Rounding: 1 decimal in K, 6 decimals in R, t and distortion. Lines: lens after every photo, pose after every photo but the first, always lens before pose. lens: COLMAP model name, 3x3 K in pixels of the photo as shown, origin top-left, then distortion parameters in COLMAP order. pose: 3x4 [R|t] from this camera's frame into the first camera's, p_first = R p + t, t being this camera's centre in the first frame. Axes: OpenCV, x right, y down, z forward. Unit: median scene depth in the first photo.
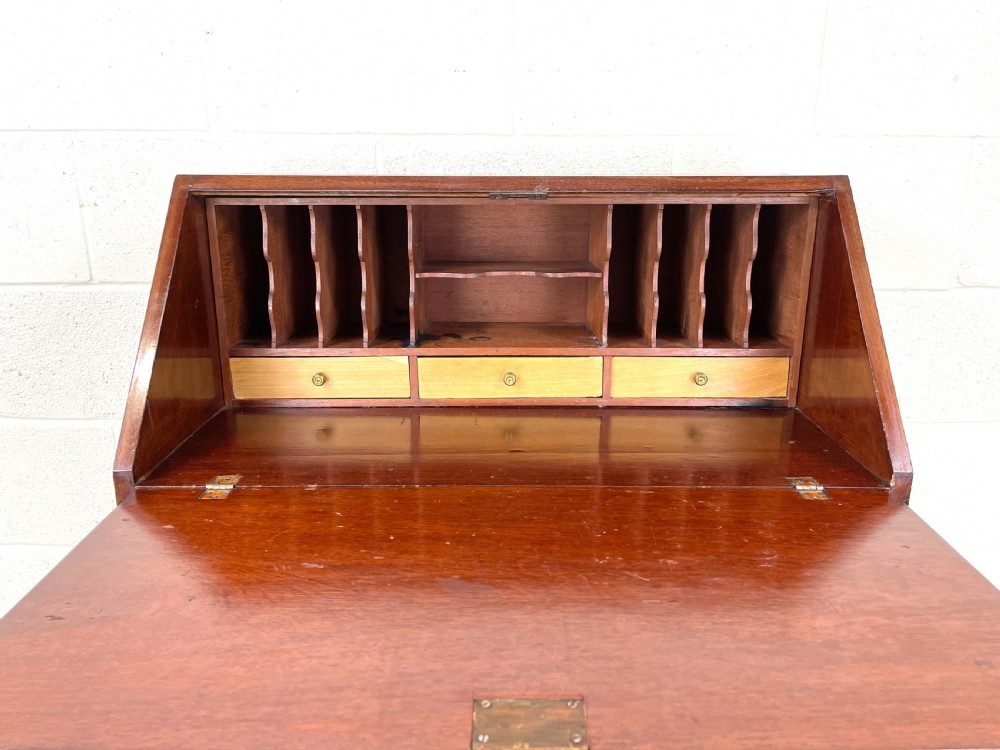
lens RADIAL K [[750.4, 0, 498.5], [0, 750.4, 369.9], [0, 0, 1]] dist [0.079456, -0.107187]
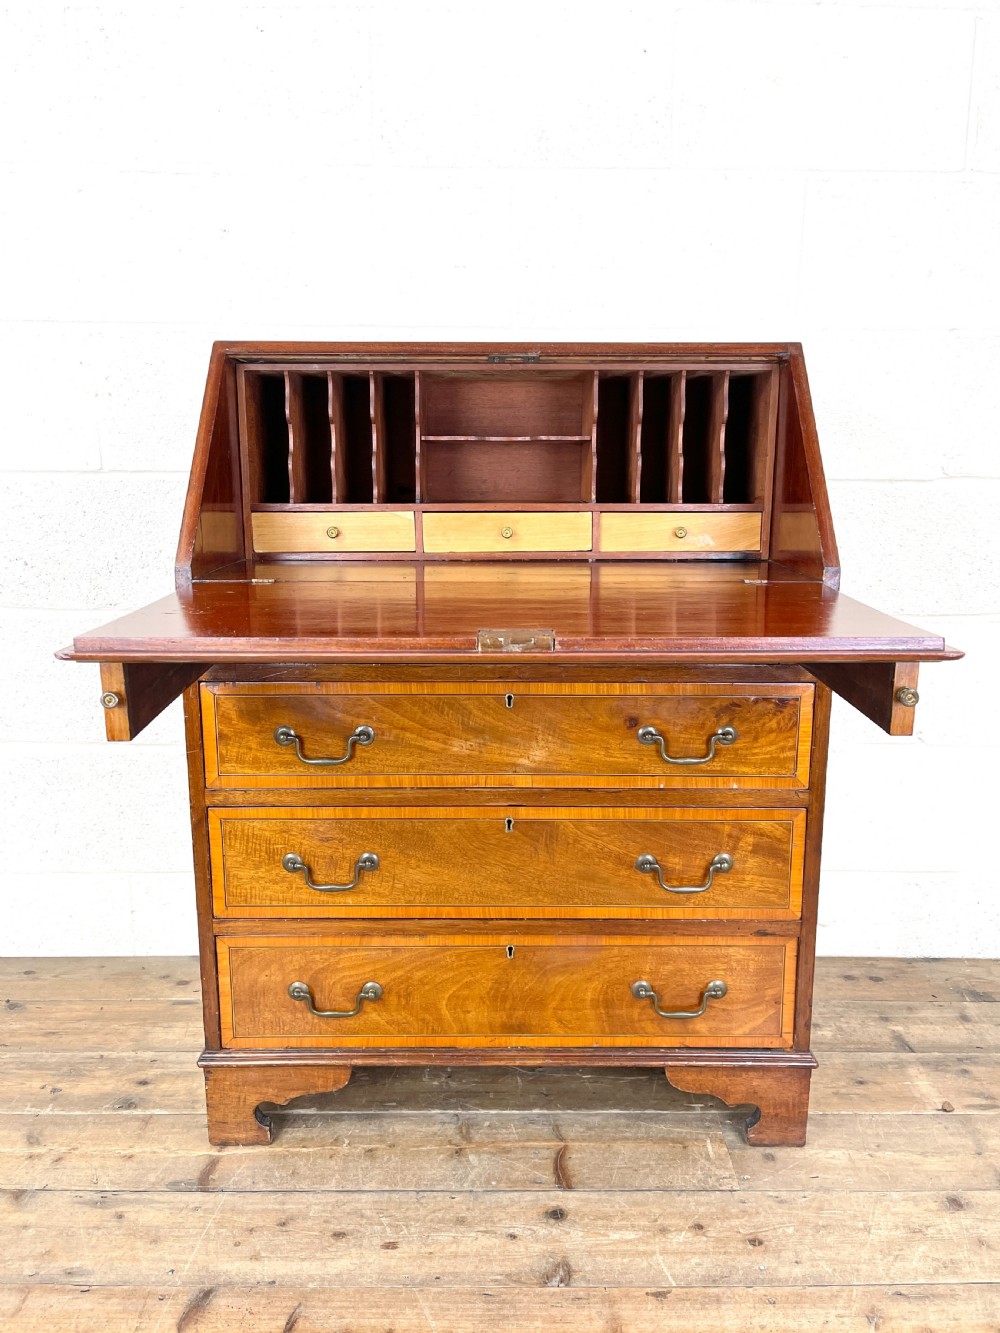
lens RADIAL K [[1000.3, 0, 504.4], [0, 1000.3, 670.6], [0, 0, 1]] dist [0.079456, -0.107187]
pose [[0.999989, -0.000107, 0.004648, 0.004625], [0.000402, 0.997980, -0.063524, 0.303937], [-0.004631, 0.063526, 0.997969, -0.441482]]
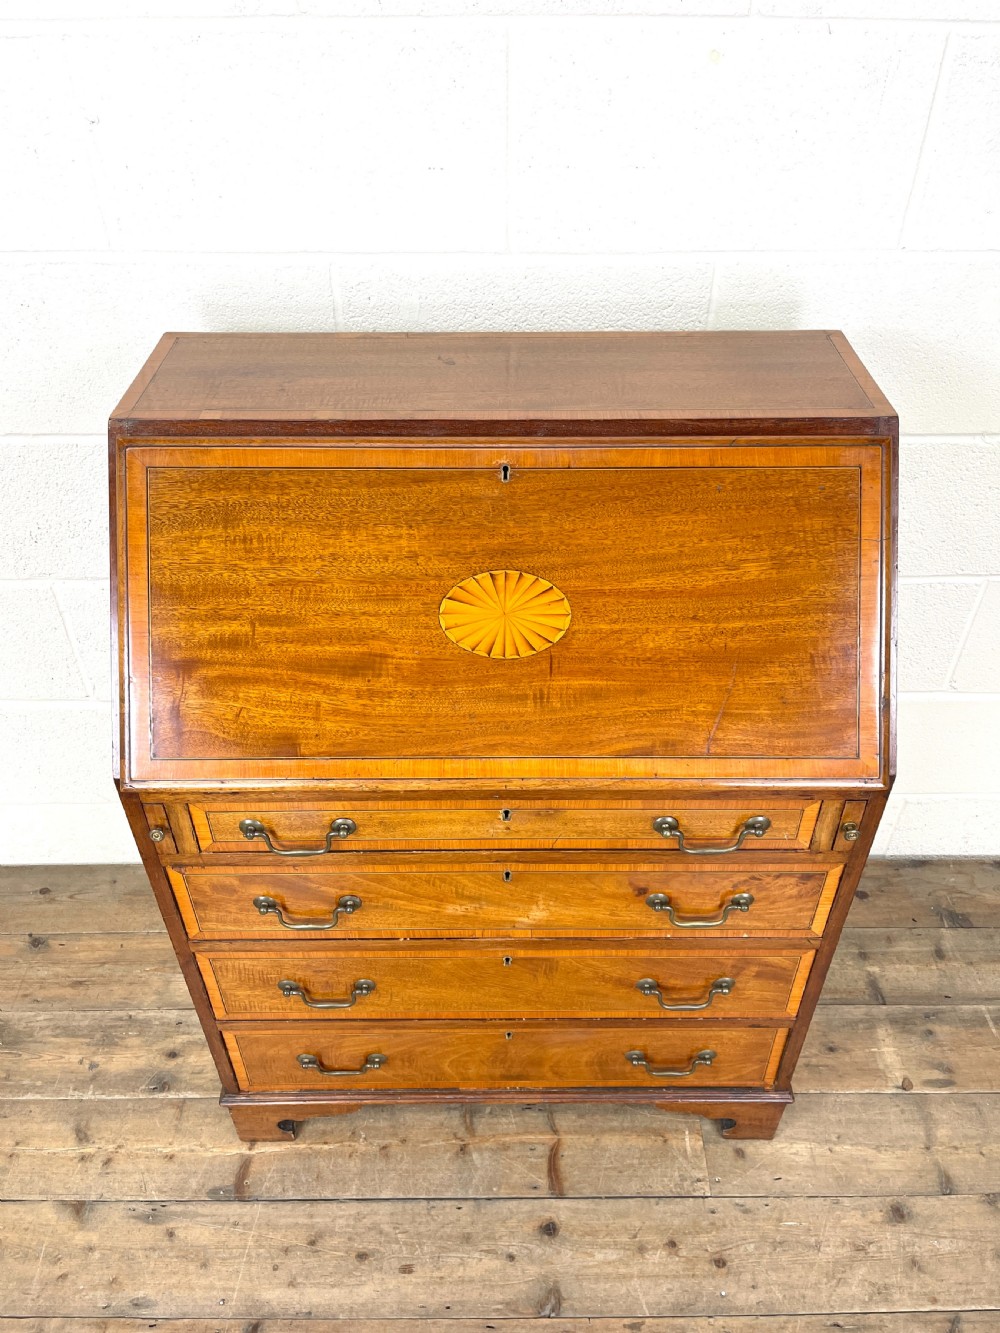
lens RADIAL K [[1000.3, 0, 503.5], [0, 1000.3, 668.5], [0, 0, 1]] dist [0.079456, -0.107187]
pose [[0.999973, -0.006976, 0.002472, 0.011088], [0.005327, 0.910253, 0.414017, -0.423416], [-0.005138, -0.413993, 0.910266, -0.134432]]
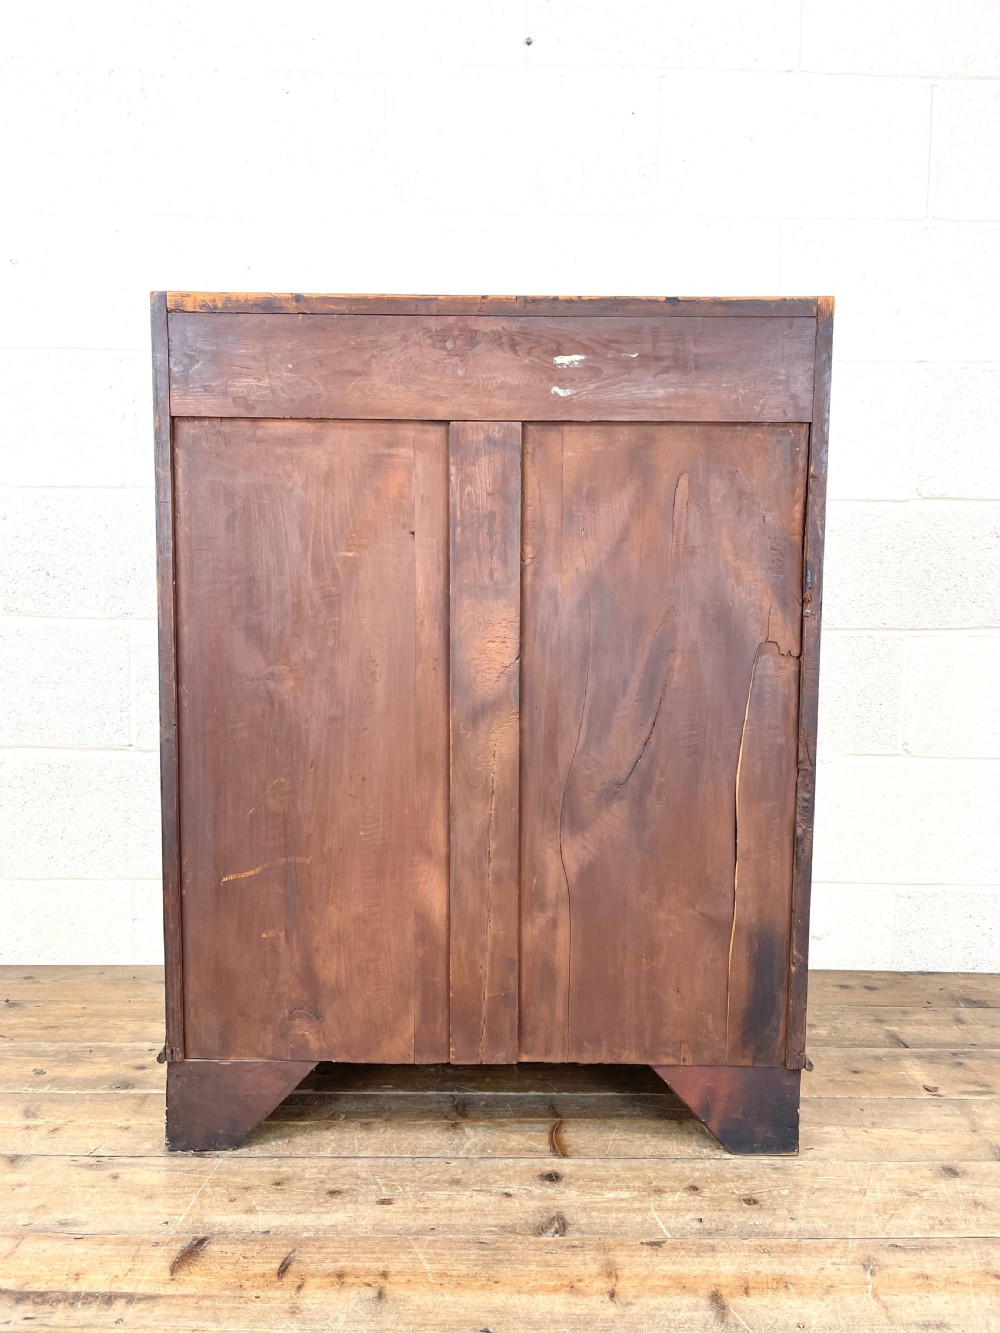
lens RADIAL K [[1000.3, 0, 504.1], [0, 1000.3, 670.9], [0, 0, 1]] dist [0.079456, -0.107187]
pose [[0.999972, 0.005878, 0.004557, 0.006444], [-0.005024, 0.985629, -0.168850, 0.487763], [-0.005484, 0.168822, 0.985631, -0.489538]]
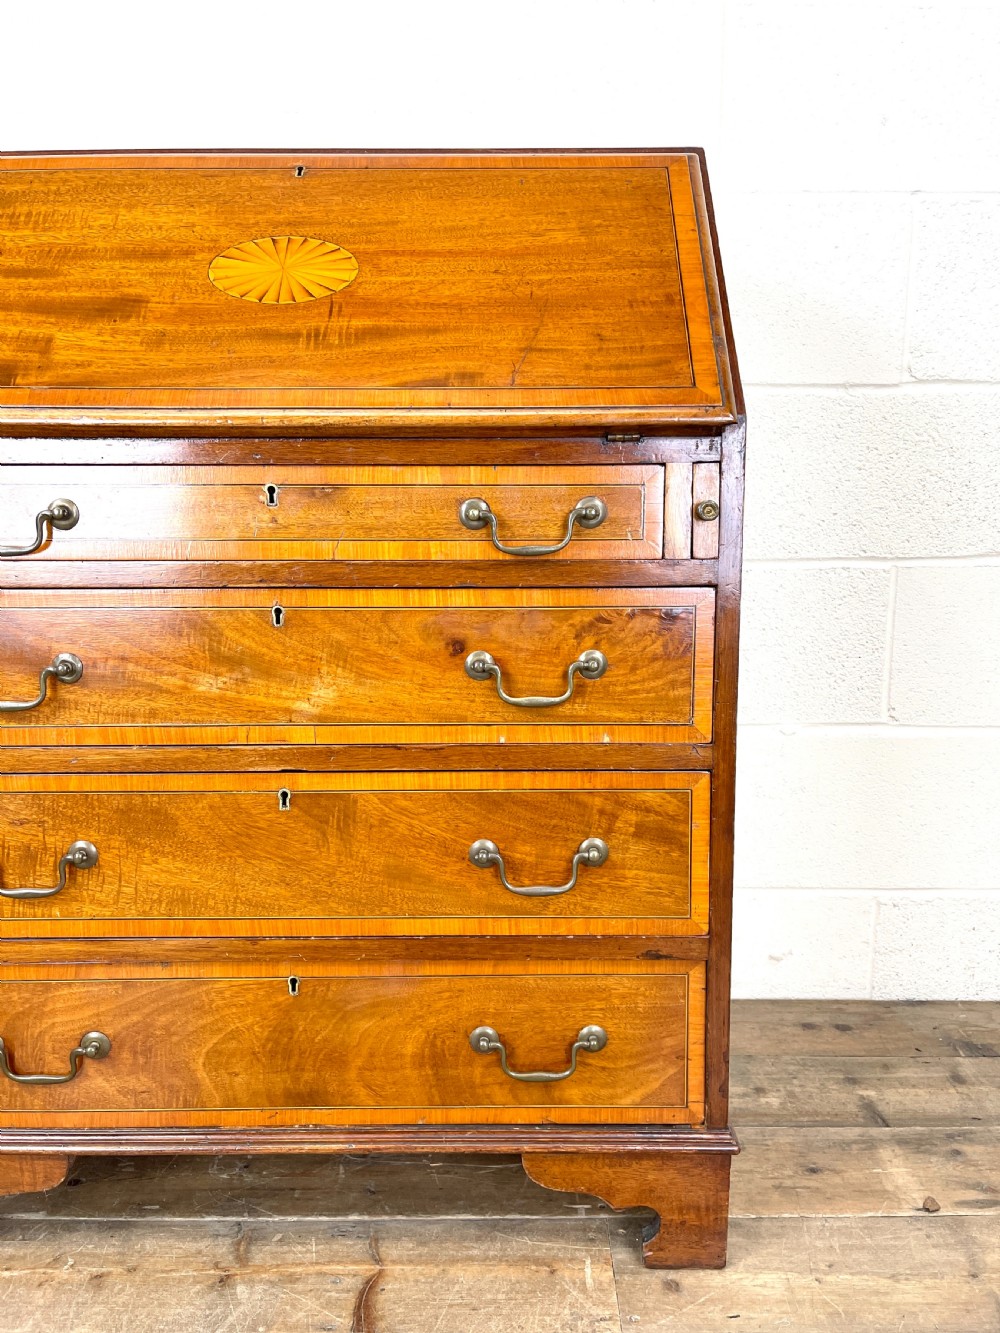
lens RADIAL K [[1000.3, 0, 502.9], [0, 1000.3, 667.5], [0, 0, 1]] dist [0.079456, -0.107187]
pose [[0.999983, -0.005770, 0.000439, 0.210065], [0.005780, 0.992720, -0.120303, 0.411542], [0.000258, 0.120304, 0.992737, -0.050014]]
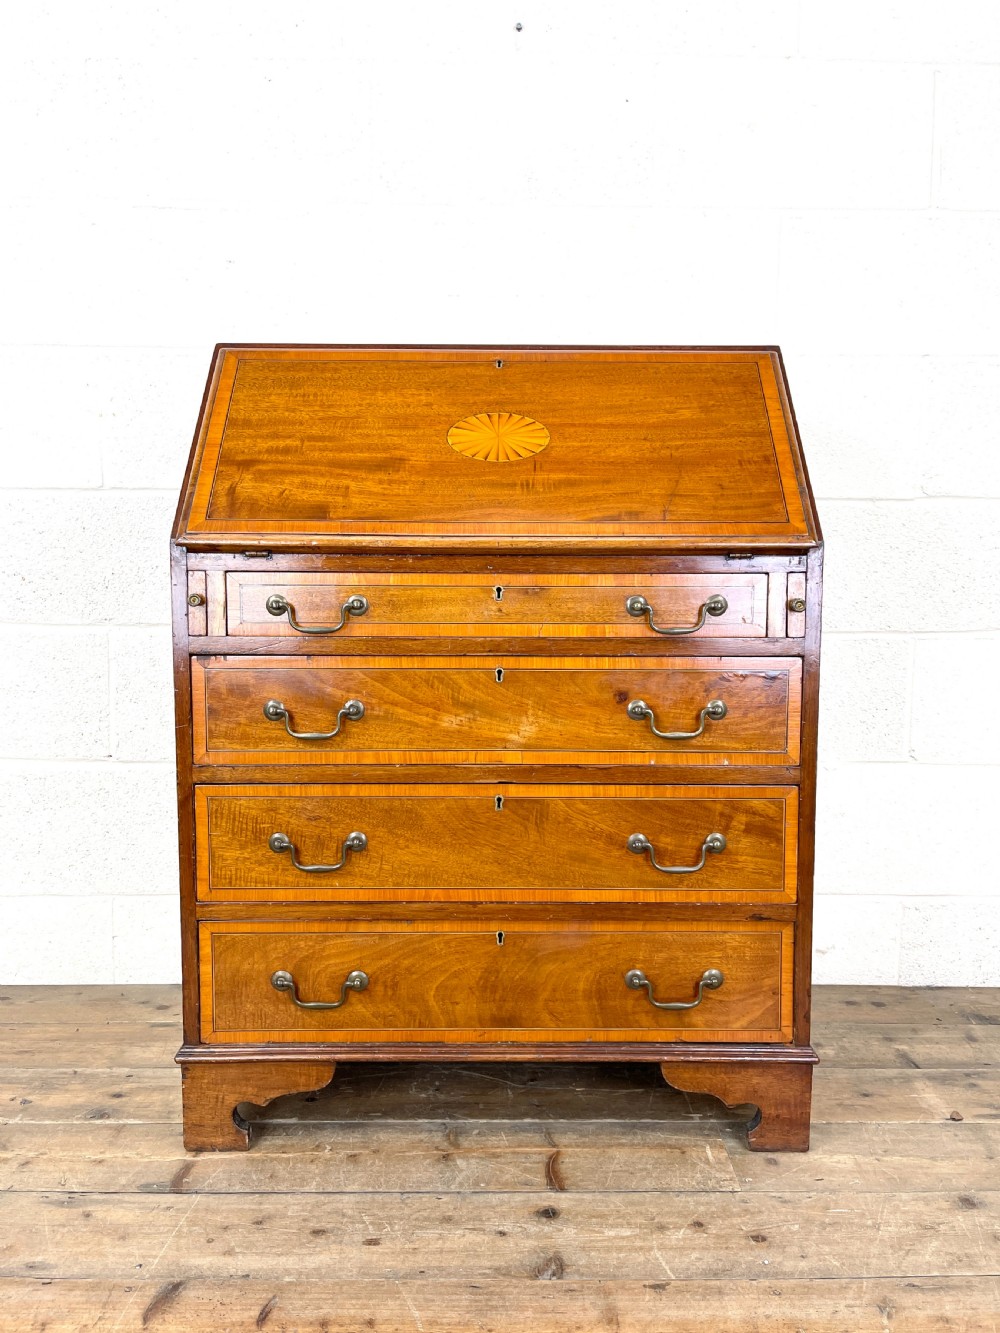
lens RADIAL K [[1000.3, 0, 503.0], [0, 1000.3, 669.0], [0, 0, 1]] dist [0.079456, -0.107187]
pose [[0.999964, 0.001113, 0.008404, 0.010710], [0.000369, 0.984695, -0.174287, 0.472763], [-0.008469, 0.174284, 0.984659, -0.428855]]
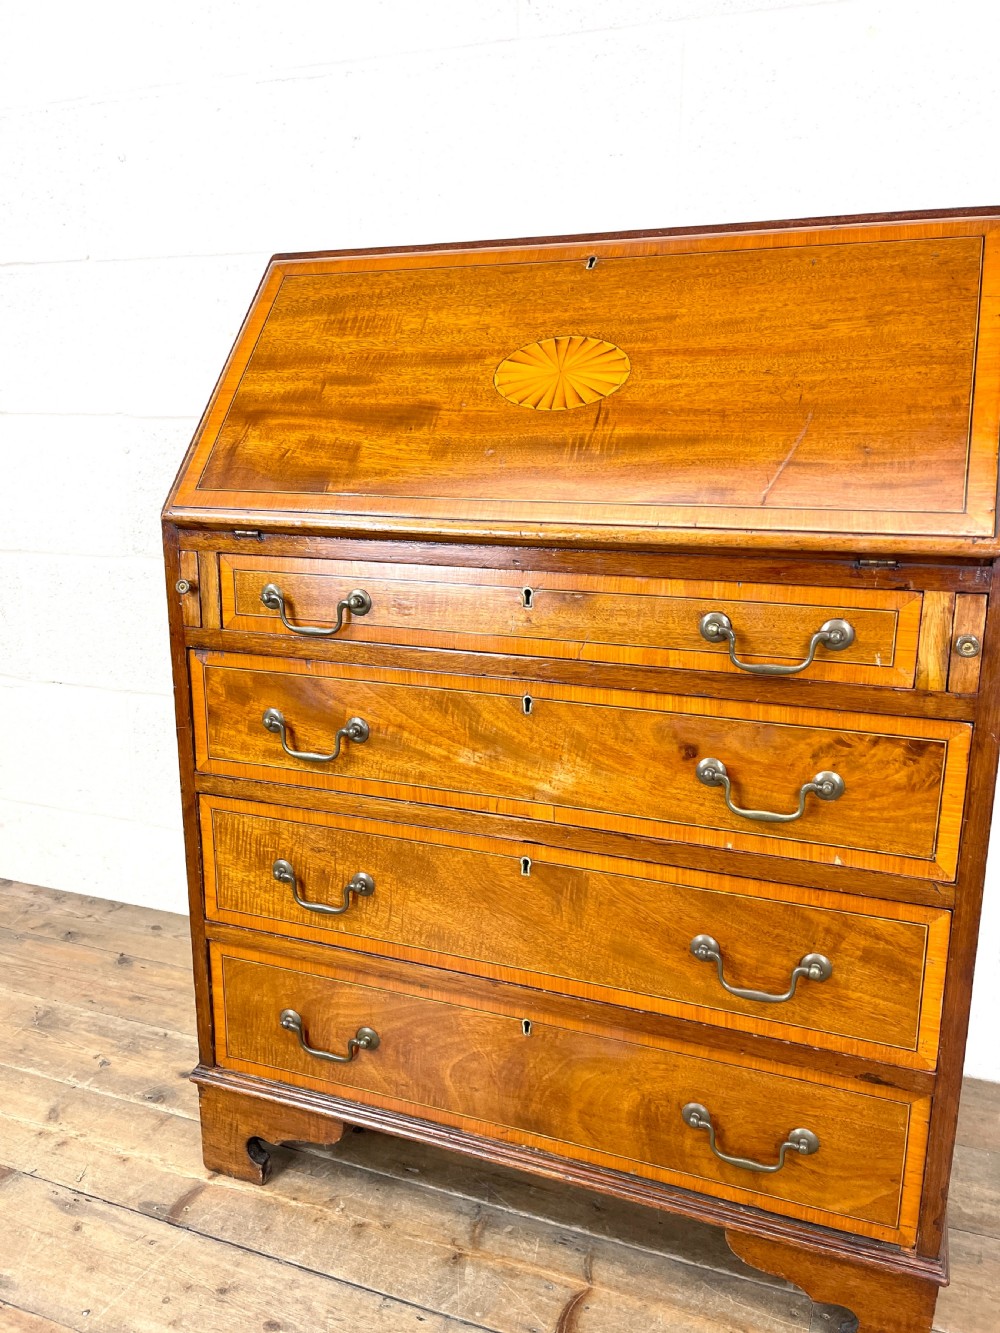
lens RADIAL K [[1000.3, 0, 503.7], [0, 1000.3, 670.1], [0, 0, 1]] dist [0.079456, -0.107187]
pose [[0.935153, 0.084451, -0.344032, 0.317166], [-0.098535, 0.994853, -0.023628, 0.254199], [0.340265, 0.055995, 0.938661, -0.089722]]
